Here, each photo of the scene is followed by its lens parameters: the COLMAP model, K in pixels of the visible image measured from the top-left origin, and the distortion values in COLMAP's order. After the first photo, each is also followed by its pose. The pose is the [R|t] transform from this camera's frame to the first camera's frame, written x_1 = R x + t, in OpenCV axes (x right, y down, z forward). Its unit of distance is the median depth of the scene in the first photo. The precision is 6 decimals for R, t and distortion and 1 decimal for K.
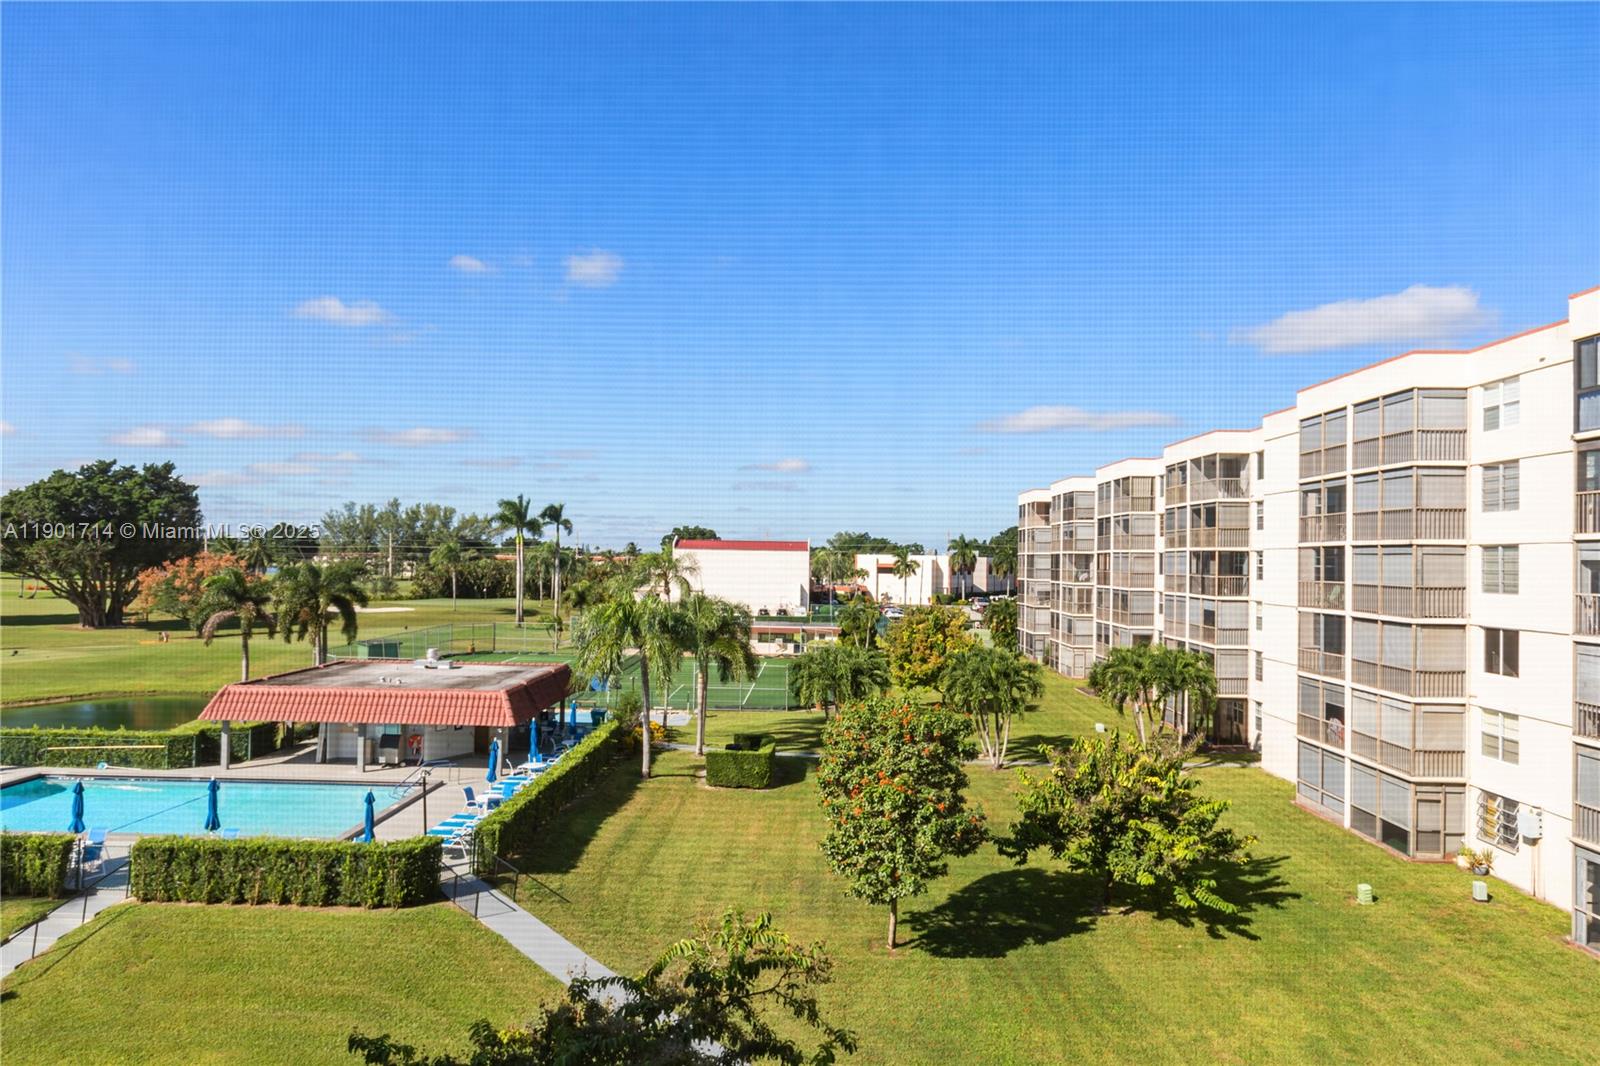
lens RADIAL K [[1003.9, 0, 791.3], [0, 1003.9, 535.4], [0, 0, 1]] dist [0.002375, -0.005384]
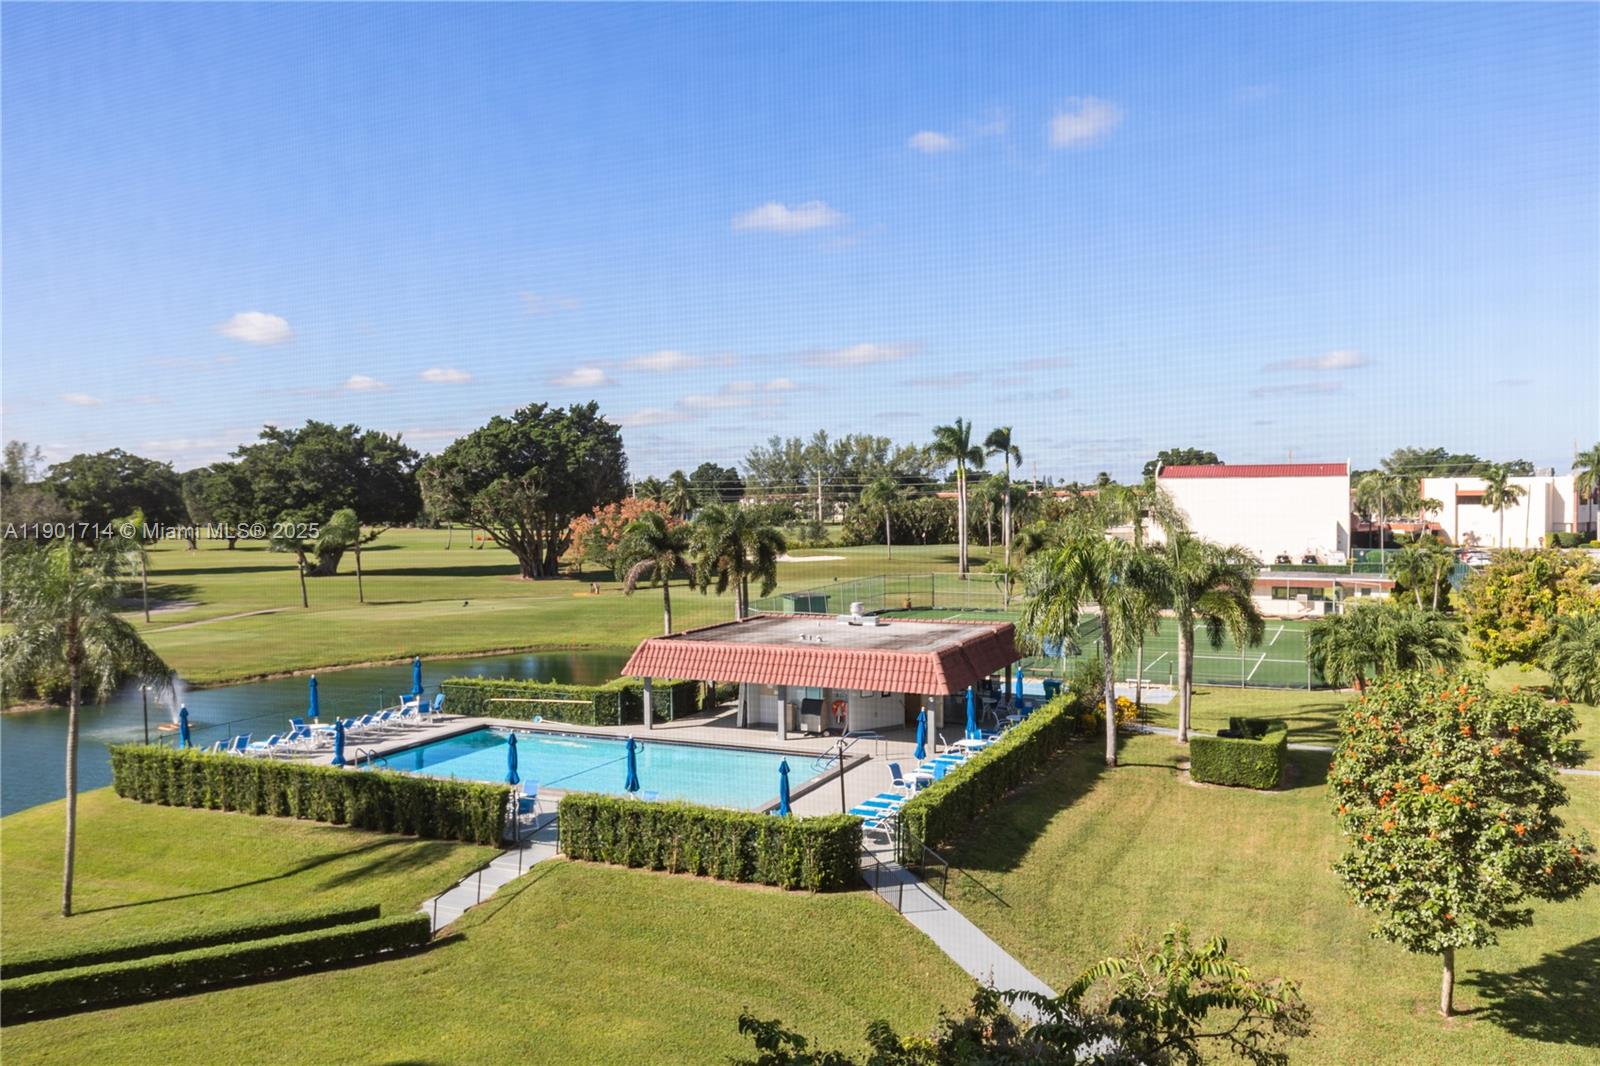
lens RADIAL K [[1251.5, 0, 777.3], [0, 1251.5, 535.7], [0, 0, 1]] dist [-0.008226, 0.005527]
pose [[0.915037, -0.011929, -0.403194, 0.015969], [0.034486, 0.998216, 0.048733, 0.001828], [0.401893, -0.058497, 0.913816, -0.001147]]
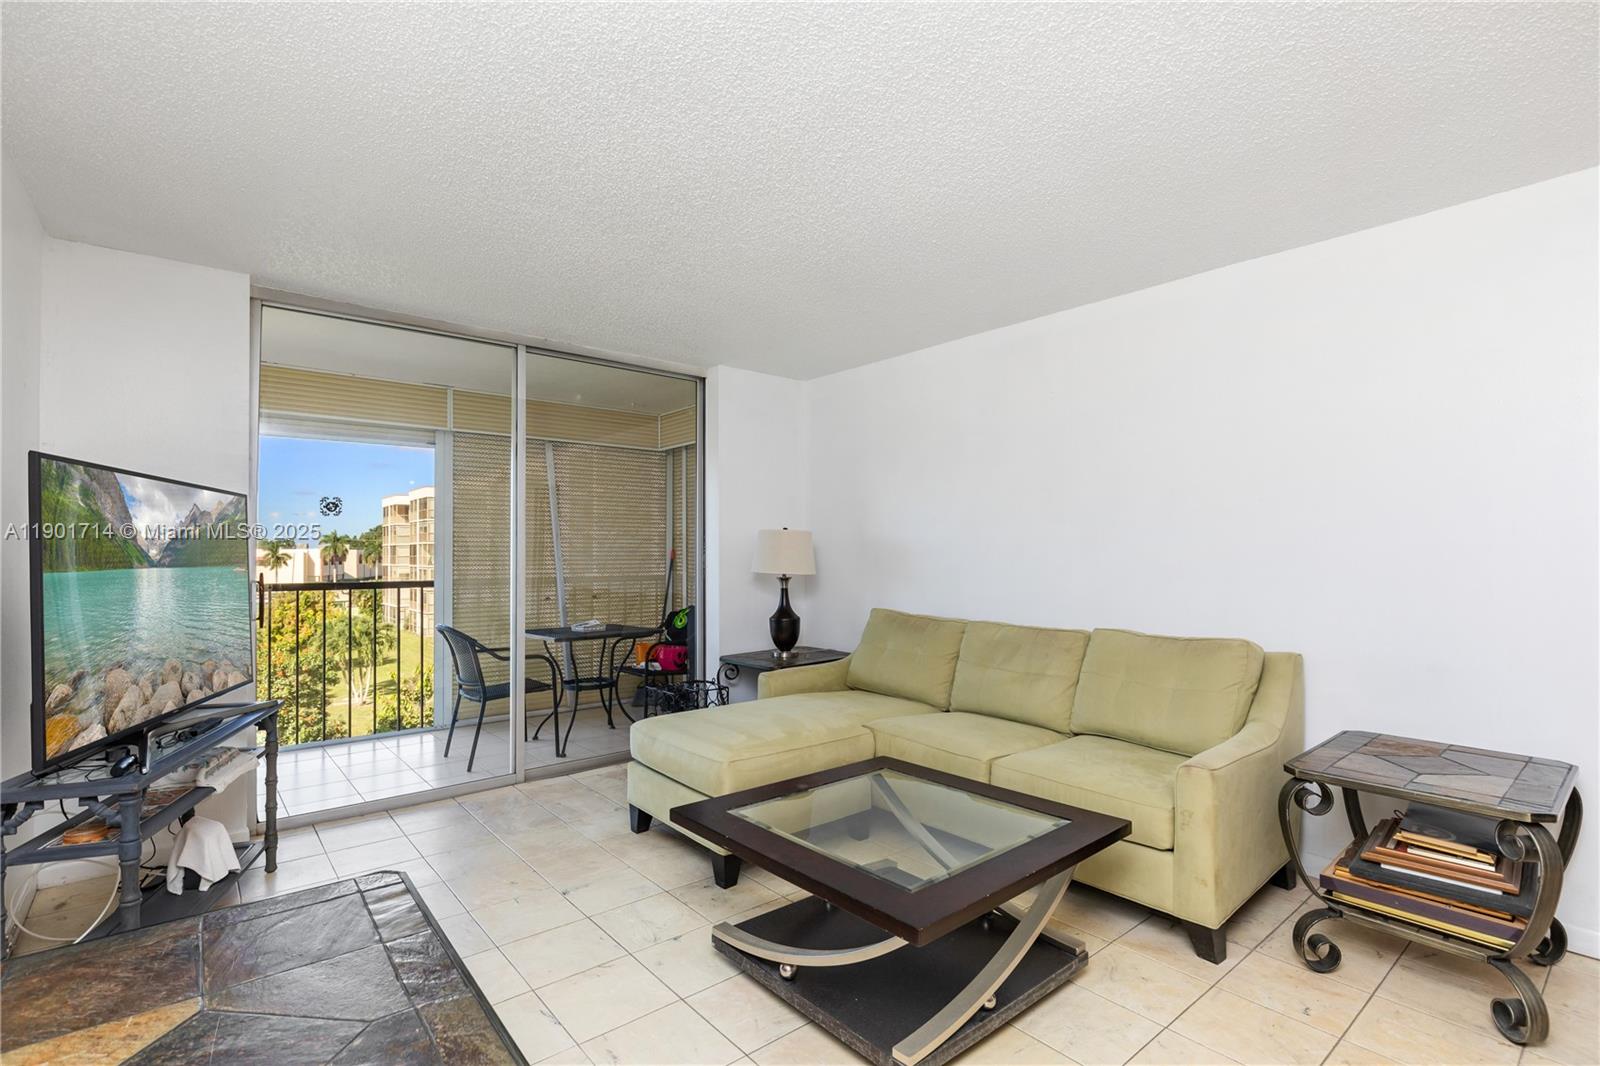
lens RADIAL K [[745.1, 0, 784.4], [0, 745.1, 541.0], [0, 0, 1]] dist [-0.004446, -0.000217]
pose [[0.756574, -0.008744, 0.653850, -0.015089], [0.000777, 0.999922, 0.012474, 0.004518], [-0.653908, -0.008929, 0.756522, -0.128363]]
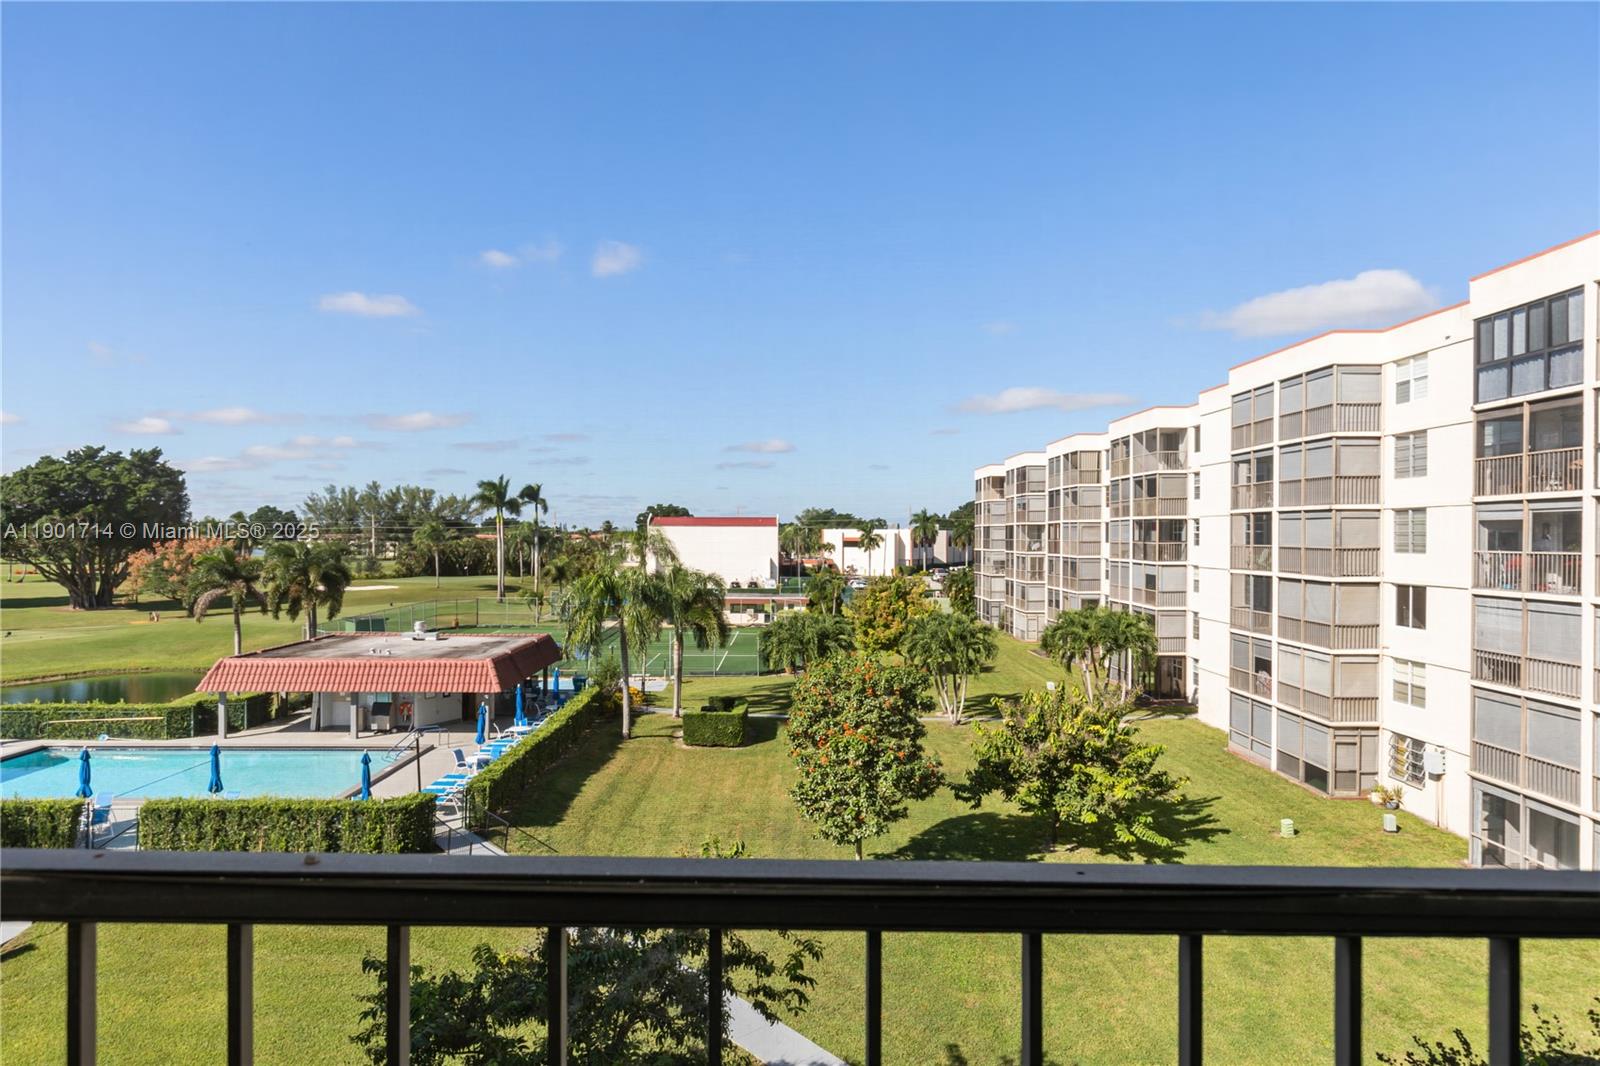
lens RADIAL K [[959.5, 0, 792.1], [0, 959.5, 535.2], [0, 0, 1]] dist [-0.002742, -0.004074]
pose [[0.999397, -0.012759, 0.032283, 0.000627], [0.011984, 0.999638, 0.024094, 0.004081], [-0.032579, -0.023693, 0.999188, -0.015074]]
